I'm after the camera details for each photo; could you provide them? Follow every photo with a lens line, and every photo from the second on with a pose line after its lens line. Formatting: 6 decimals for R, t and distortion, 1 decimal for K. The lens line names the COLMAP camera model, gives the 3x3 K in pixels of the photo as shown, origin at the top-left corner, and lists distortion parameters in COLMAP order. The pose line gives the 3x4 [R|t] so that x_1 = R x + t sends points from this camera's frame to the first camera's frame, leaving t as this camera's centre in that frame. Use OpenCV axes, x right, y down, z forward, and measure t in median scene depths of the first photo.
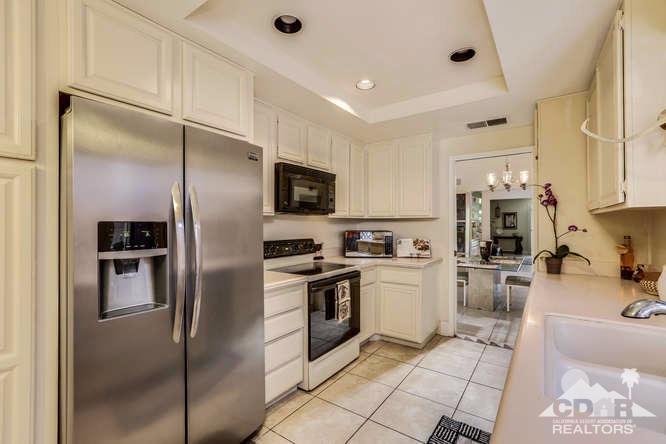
lens RADIAL K [[300.0, 0, 333.0], [0, 300.0, 222.0], [0, 0, 1]] dist [-0.001129, 0.000219]
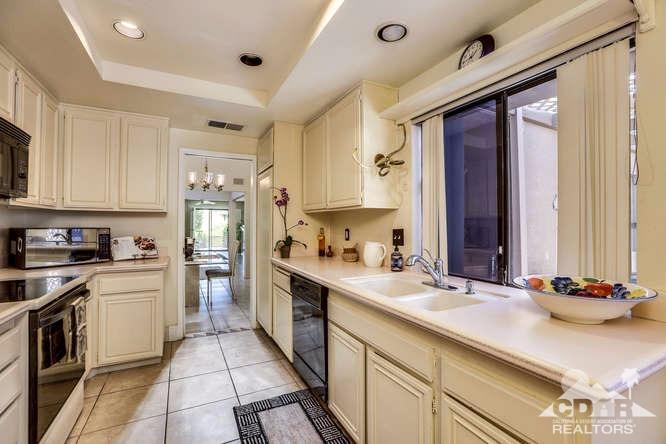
lens RADIAL K [[300.0, 0, 333.0], [0, 300.0, 222.0], [0, 0, 1]] dist [-0.001129, 0.000219]
pose [[0.468848, 0.011746, 0.883201, -0.242382], [-0.009648, 0.999920, -0.008177, 0.019293], [-0.883226, -0.004687, 0.468924, 0.155907]]
